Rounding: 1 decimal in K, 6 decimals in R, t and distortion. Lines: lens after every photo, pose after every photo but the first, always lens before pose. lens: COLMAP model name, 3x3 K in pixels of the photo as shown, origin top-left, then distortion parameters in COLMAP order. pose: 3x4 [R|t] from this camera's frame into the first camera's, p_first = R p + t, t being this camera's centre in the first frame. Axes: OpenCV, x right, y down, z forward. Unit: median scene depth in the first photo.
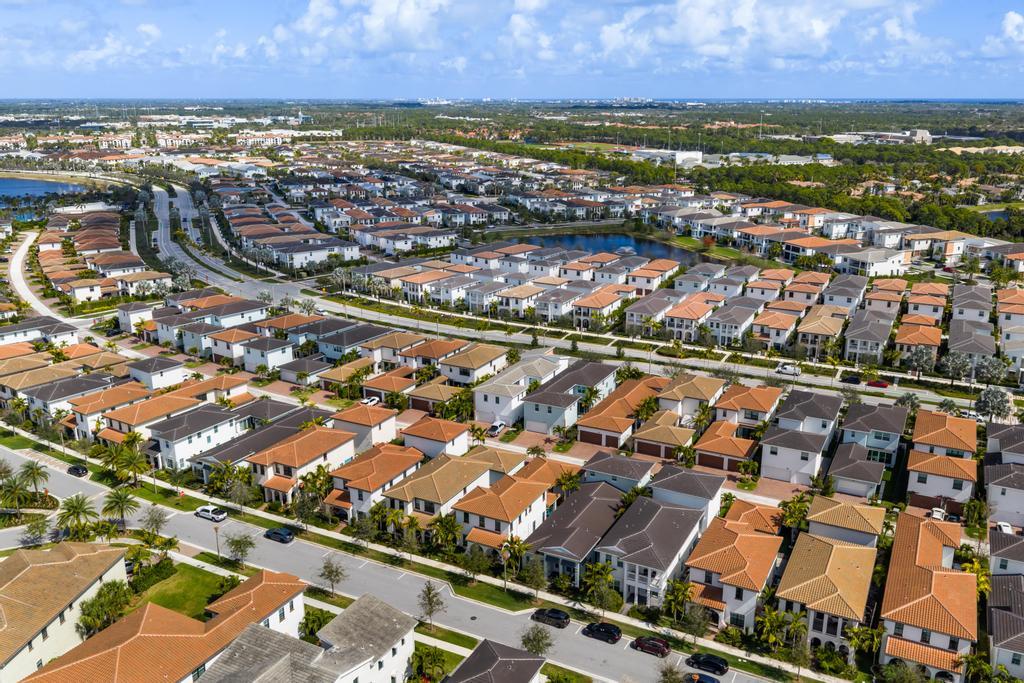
lens RADIAL K [[846.3, 0, 512.0], [0, 846.3, 341.5], [0, 0, 1]] dist [0.015828, -0.018074]
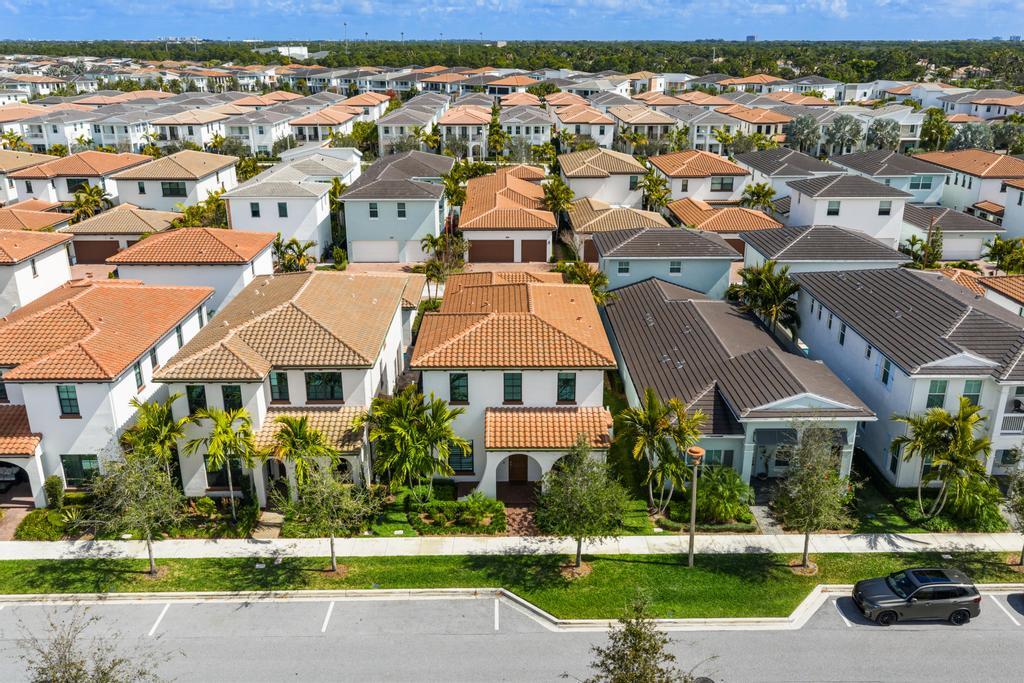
lens RADIAL K [[846.3, 0, 512.0], [0, 846.3, 341.5], [0, 0, 1]] dist [0.015828, -0.018074]
pose [[0.880433, -0.158545, 0.446880, -0.175810], [0.132261, 0.987153, 0.089645, 0.158274], [-0.455352, -0.019821, 0.890091, 0.675866]]
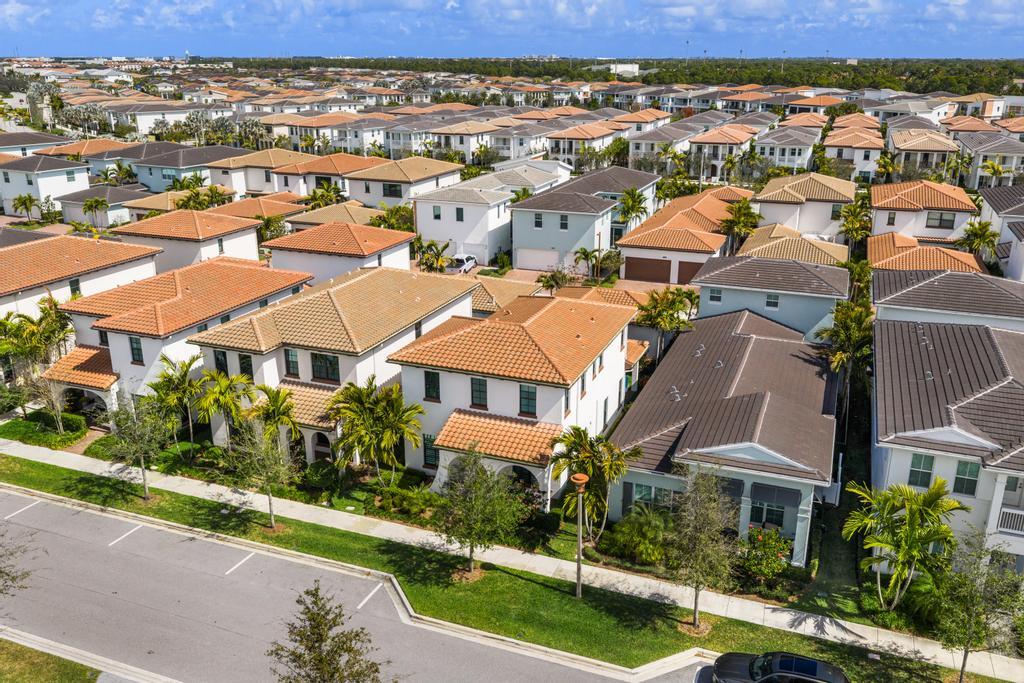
lens RADIAL K [[846.3, 0, 512.0], [0, 846.3, 341.5], [0, 0, 1]] dist [0.015828, -0.018074]
pose [[0.994429, -0.031428, 0.100611, -0.054046], [0.027364, 0.998763, 0.041514, 0.171028], [-0.101791, -0.038529, 0.994059, 0.631266]]
